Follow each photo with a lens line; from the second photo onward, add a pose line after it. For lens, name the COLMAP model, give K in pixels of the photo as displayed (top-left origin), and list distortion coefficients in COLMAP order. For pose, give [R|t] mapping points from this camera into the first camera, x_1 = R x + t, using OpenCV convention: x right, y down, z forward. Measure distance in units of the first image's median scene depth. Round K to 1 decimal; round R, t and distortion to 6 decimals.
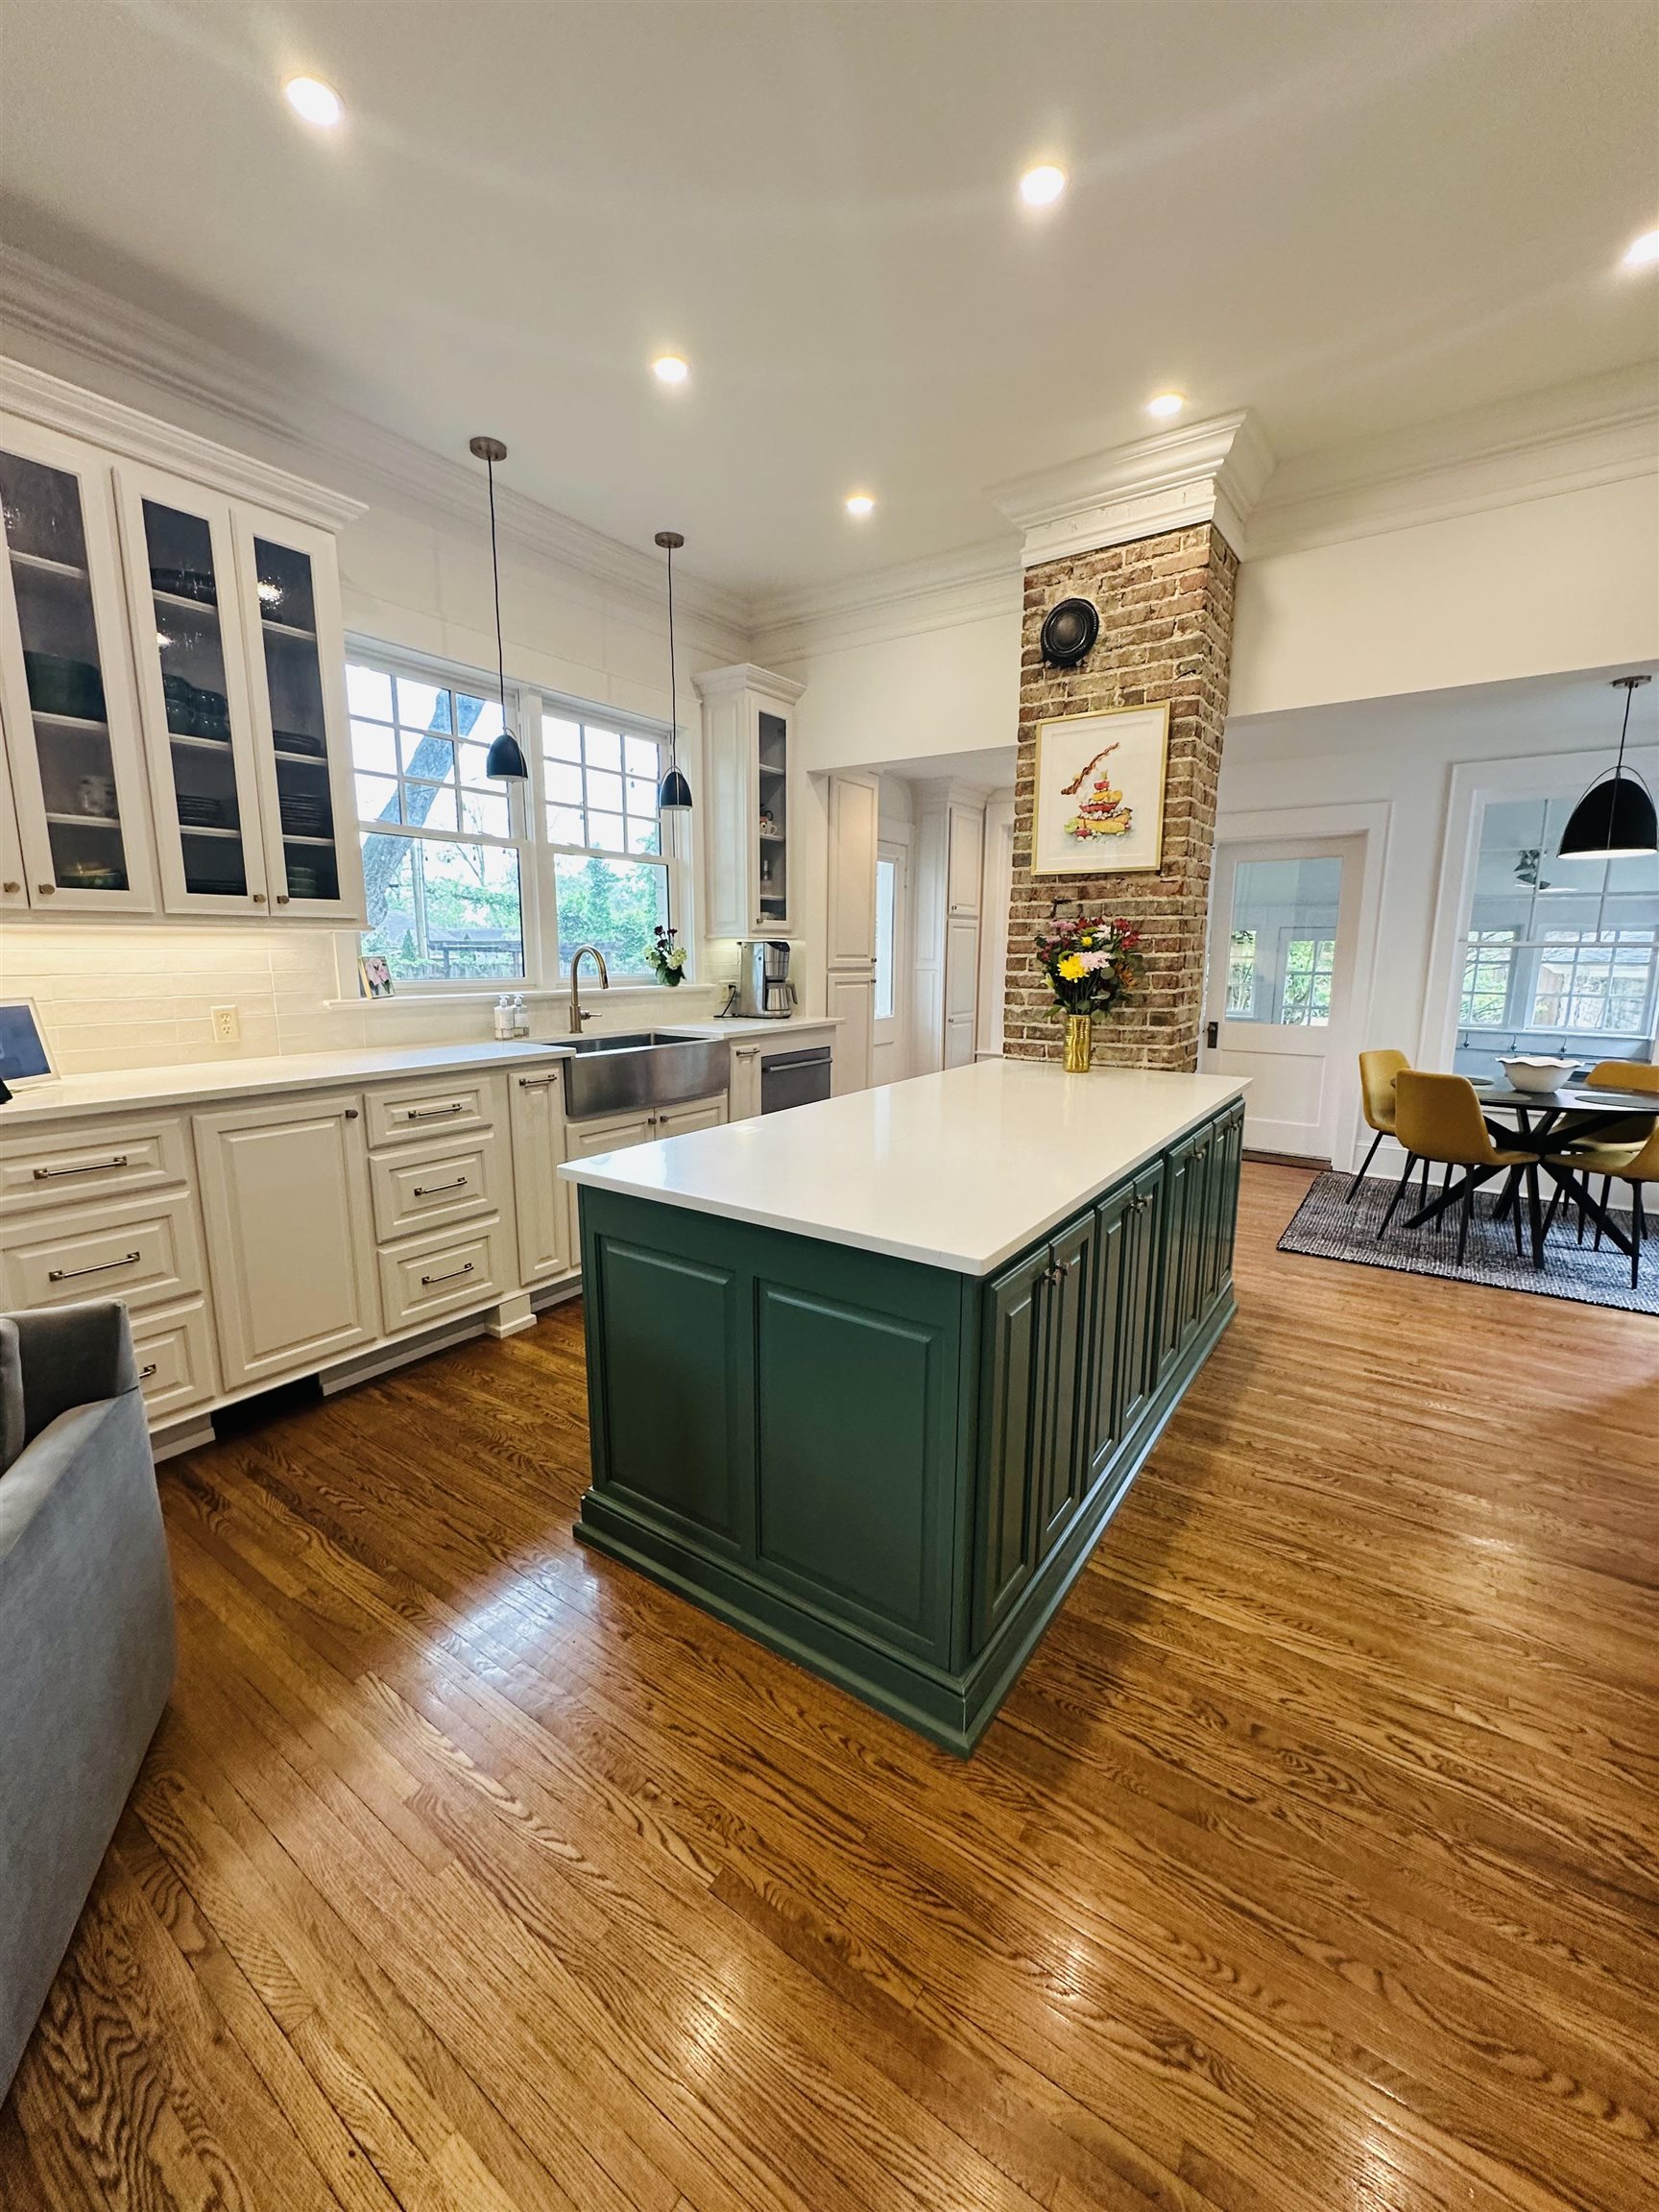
lens RADIAL K [[880.1, 0, 827.9], [0, 880.1, 1102.5], [0, 0, 1]] dist [-0.004534, 0.000806]
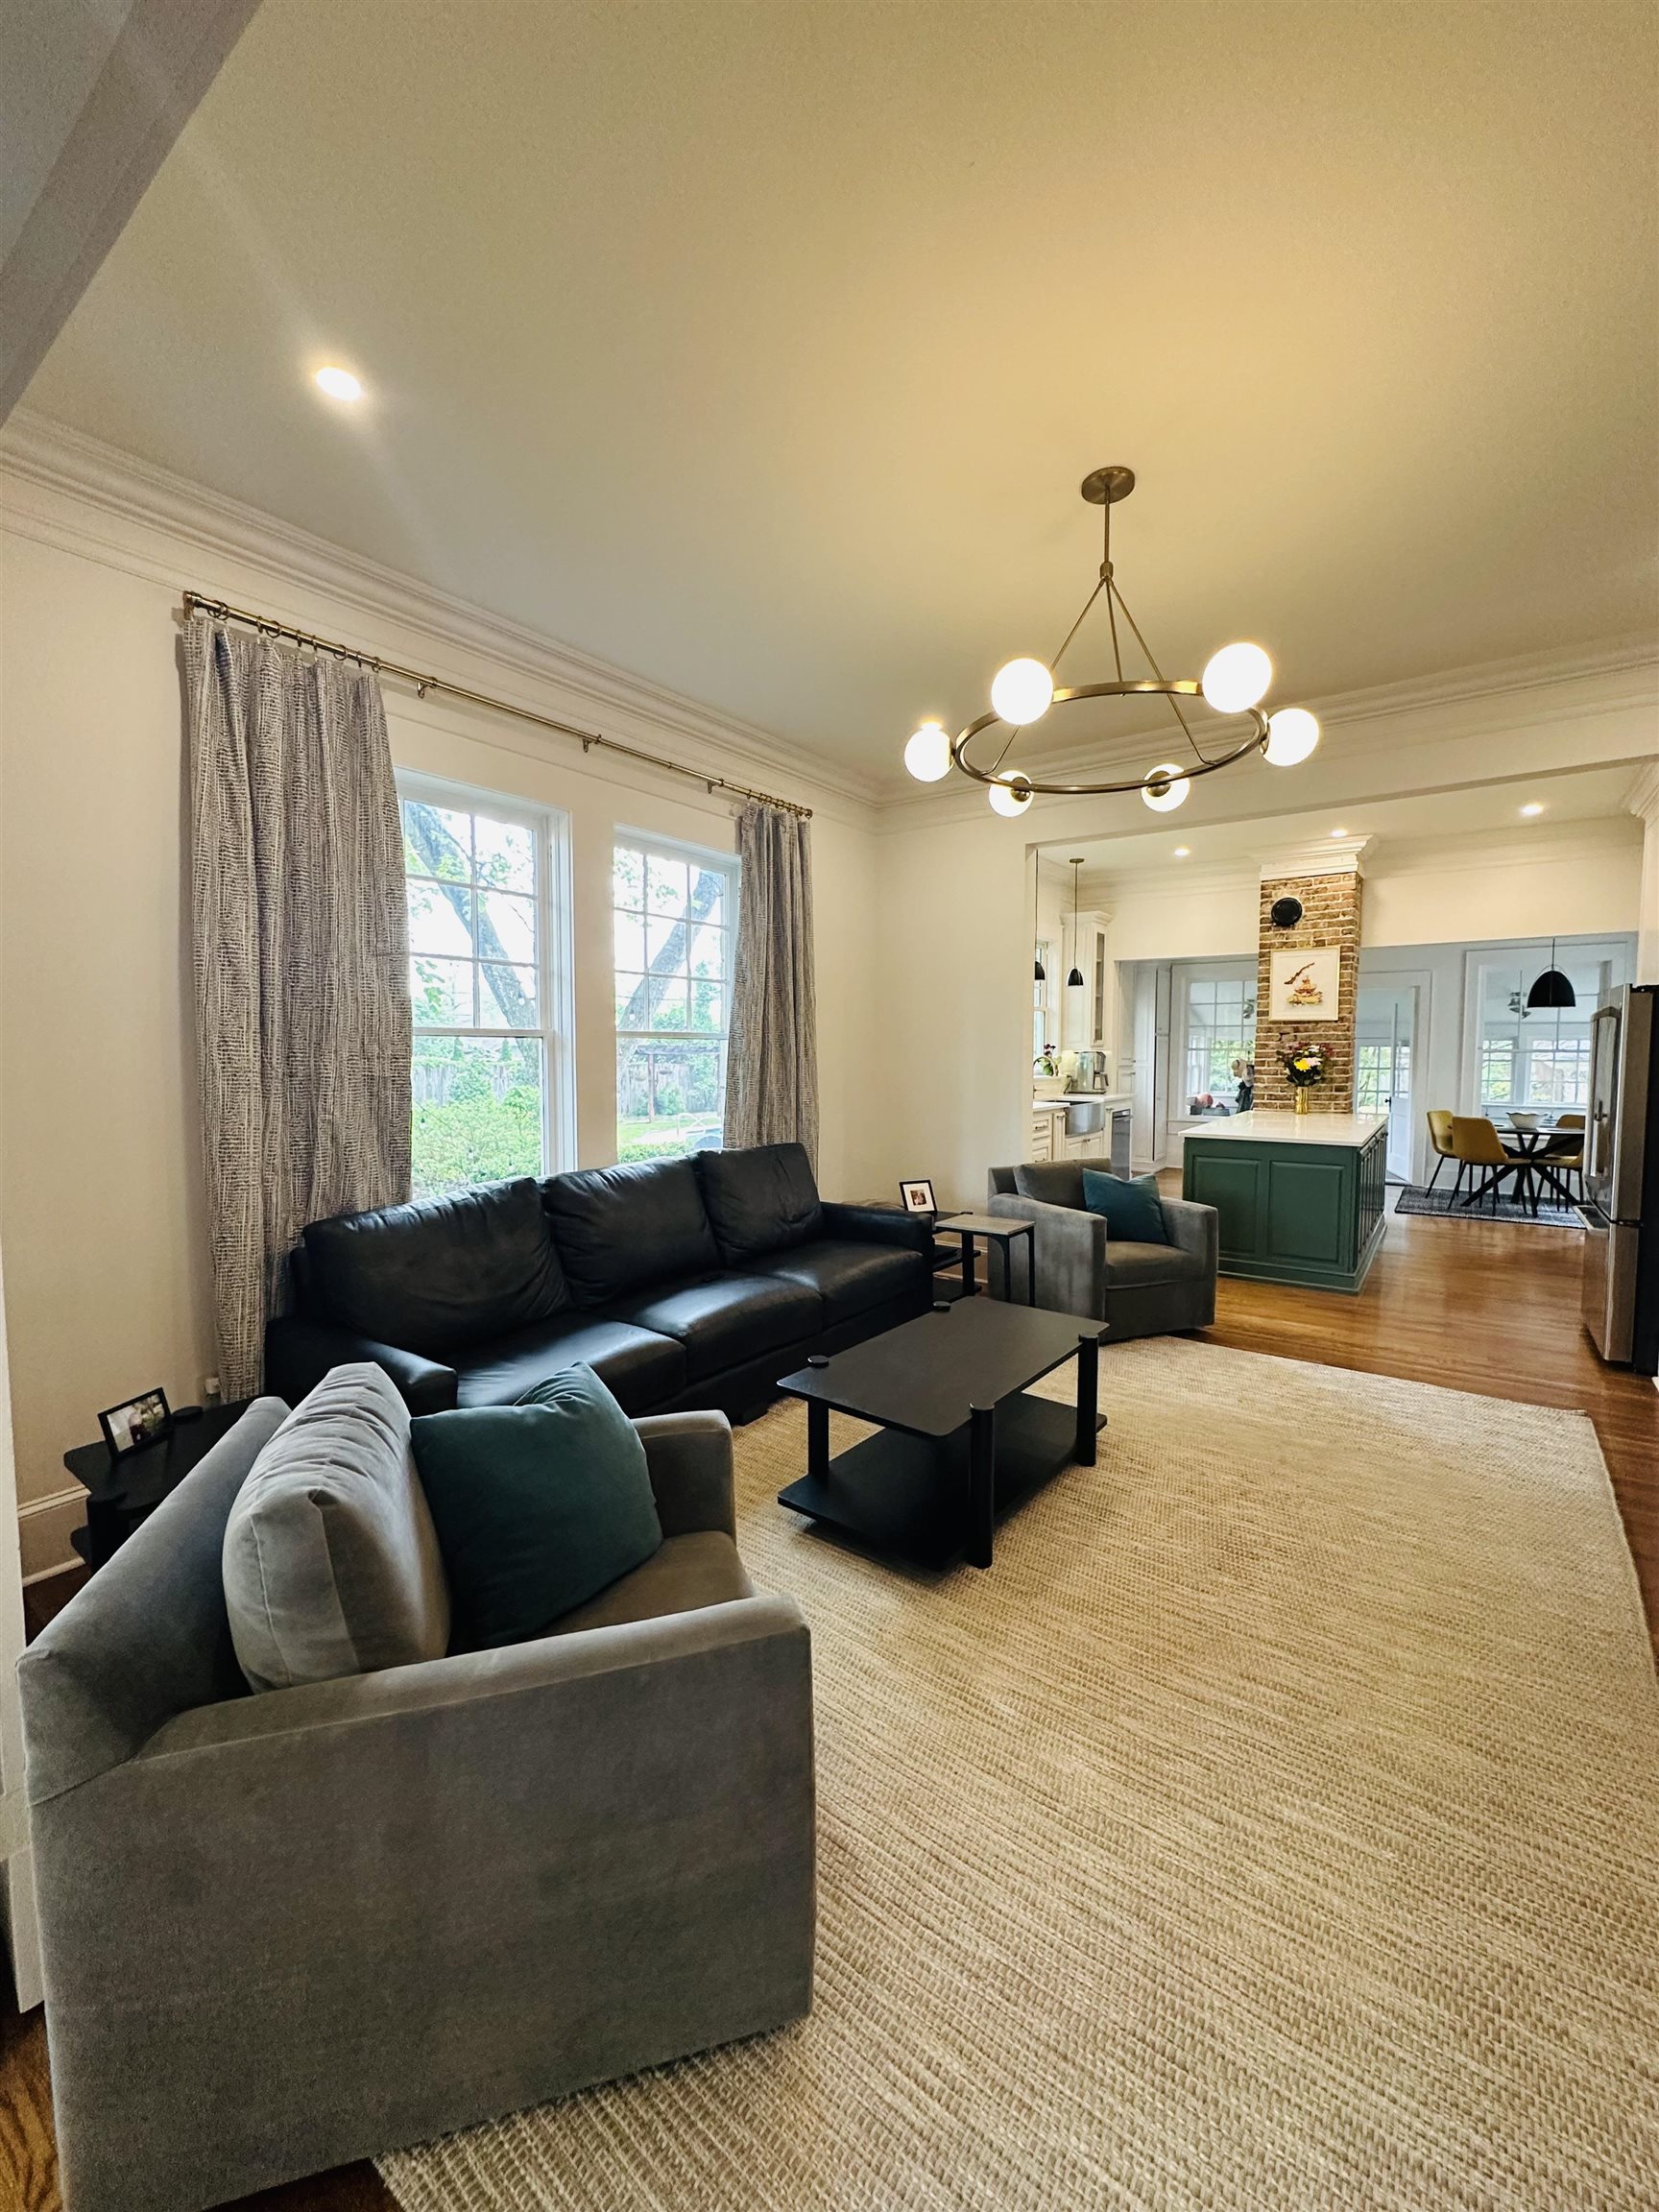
lens RADIAL K [[880.1, 0, 827.9], [0, 880.1, 1102.5], [0, 0, 1]] dist [-0.004534, 0.000806]
pose [[0.999884, -0.003129, -0.014889, -0.861158], [0.001433, 0.993637, -0.112618, 0.181924], [0.015147, 0.112584, 0.993527, -1.165590]]
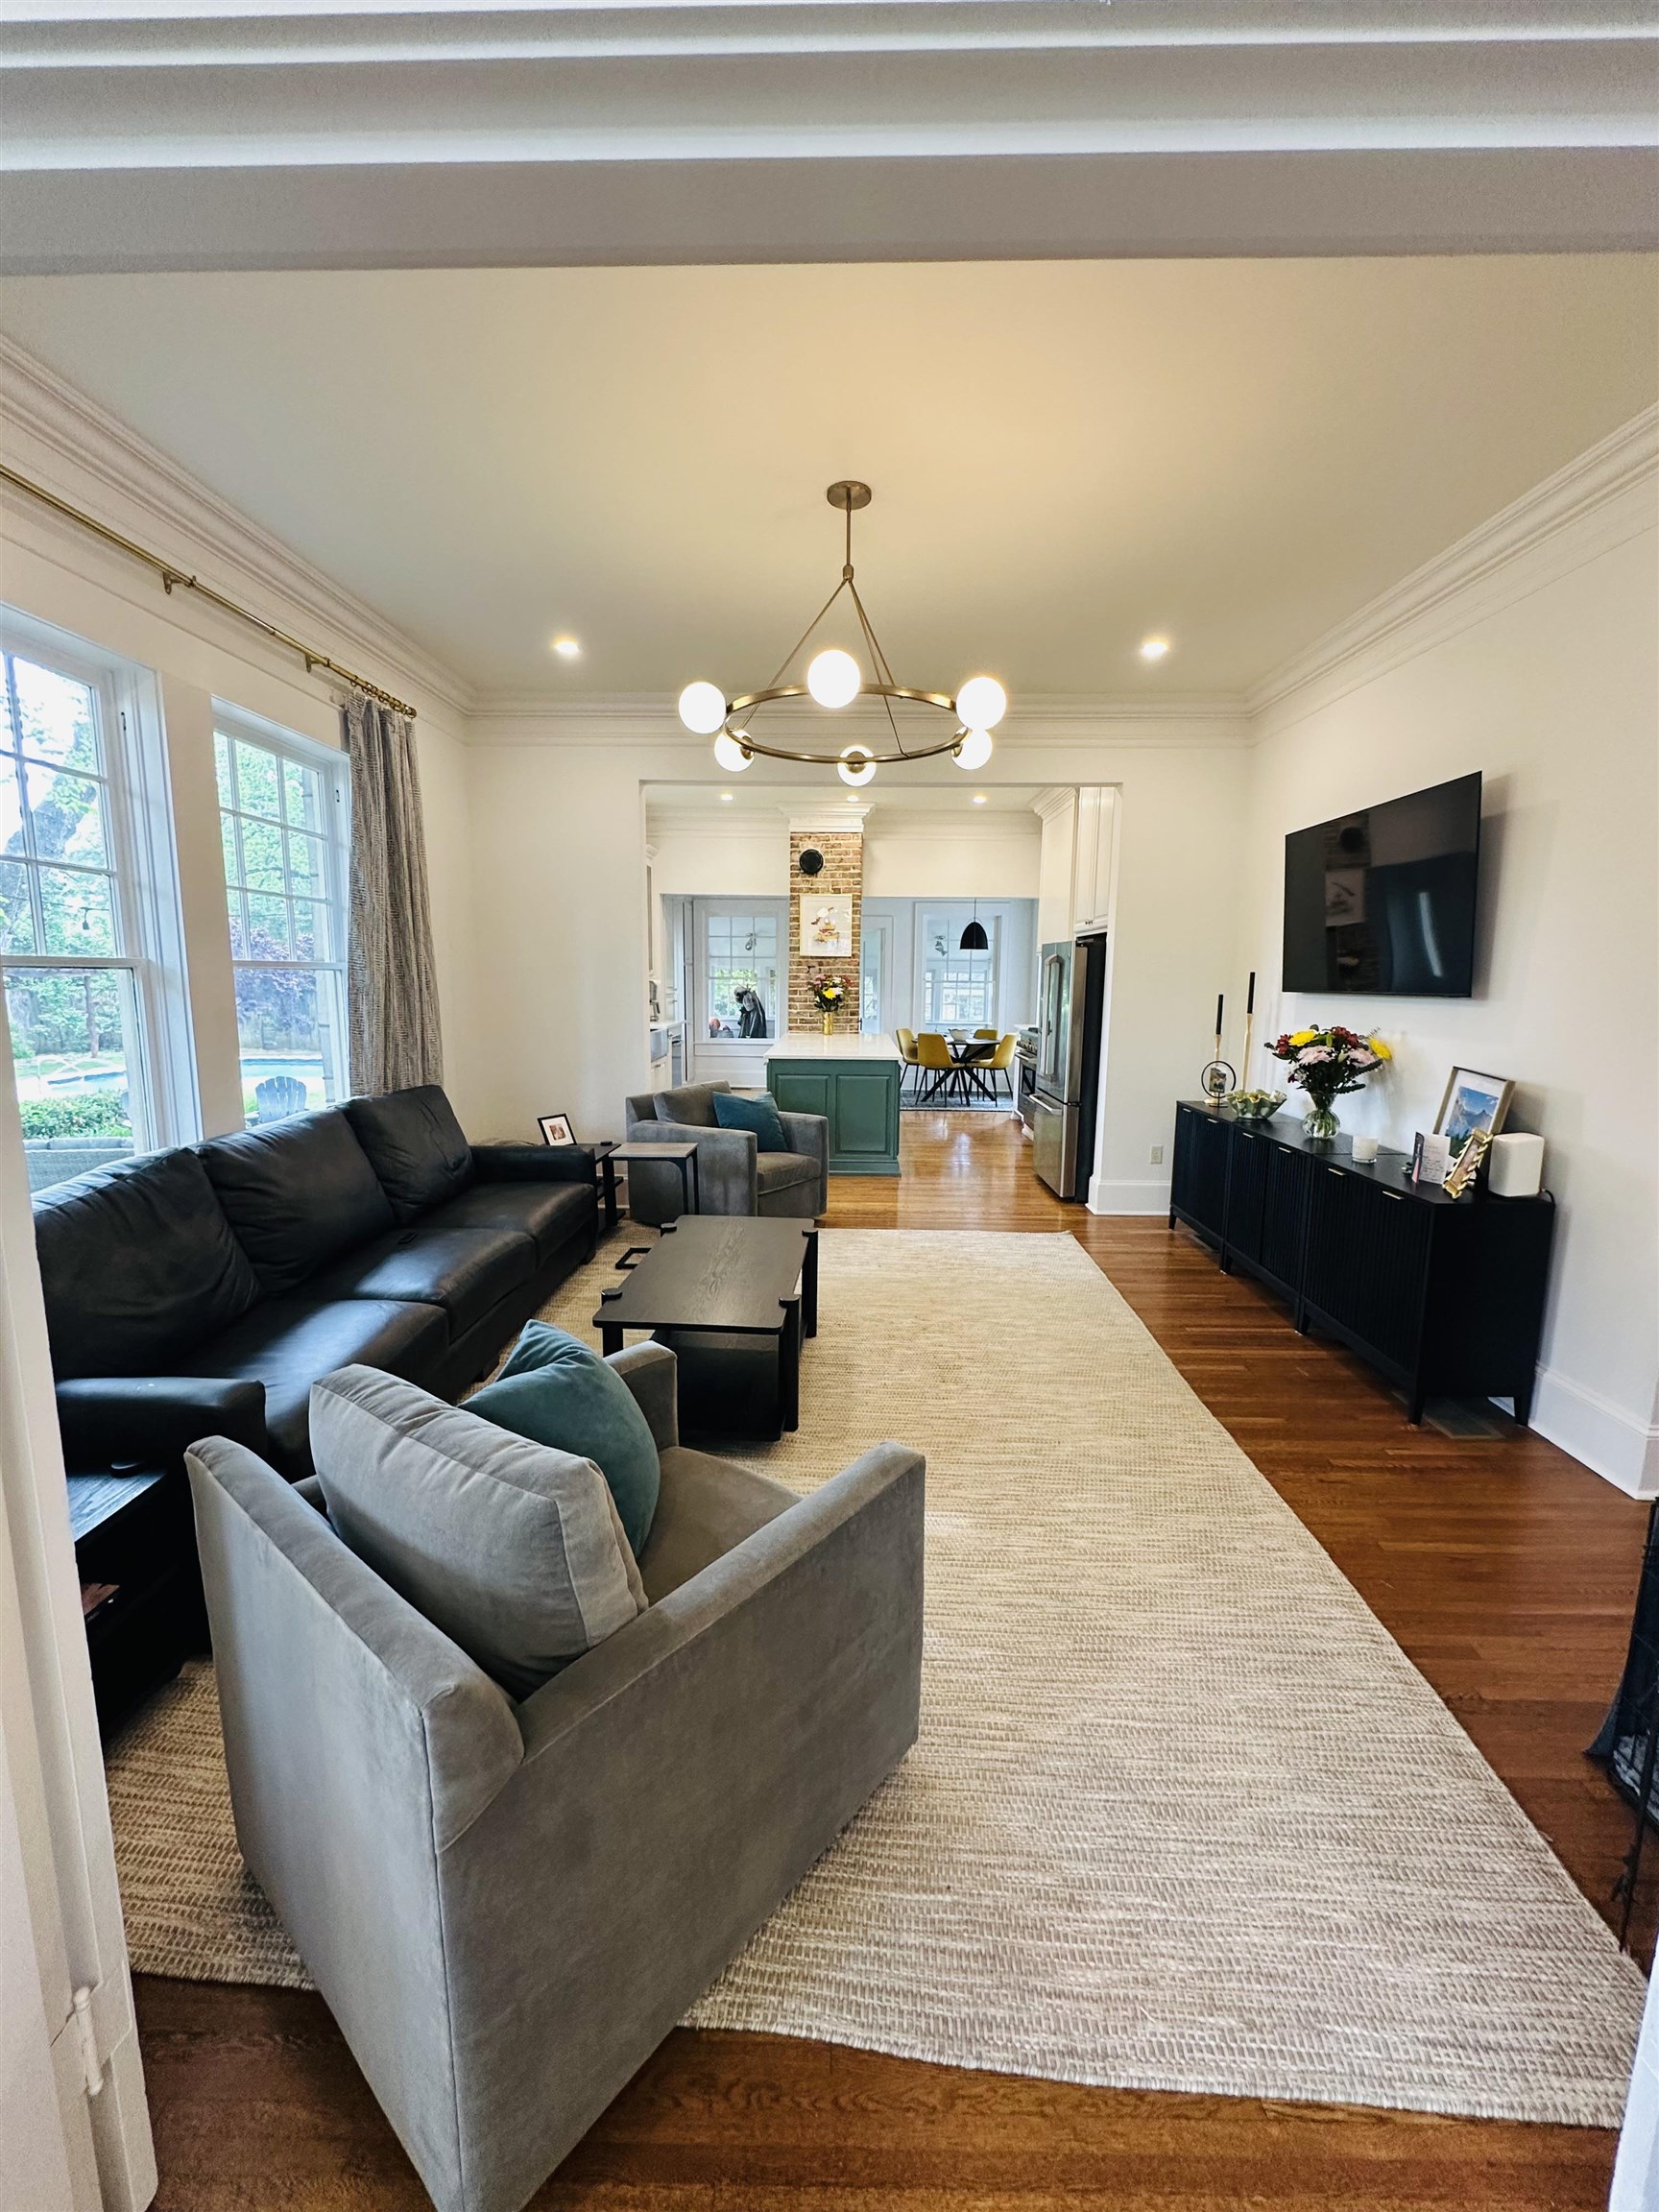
lens RADIAL K [[880.1, 0, 827.9], [0, 880.1, 1102.5], [0, 0, 1]] dist [-0.004534, 0.000806]
pose [[0.831458, -0.075905, 0.550377, -1.180125], [0.089818, 0.995957, 0.001668, 0.162227], [-0.548279, 0.048047, 0.834914, -1.153546]]
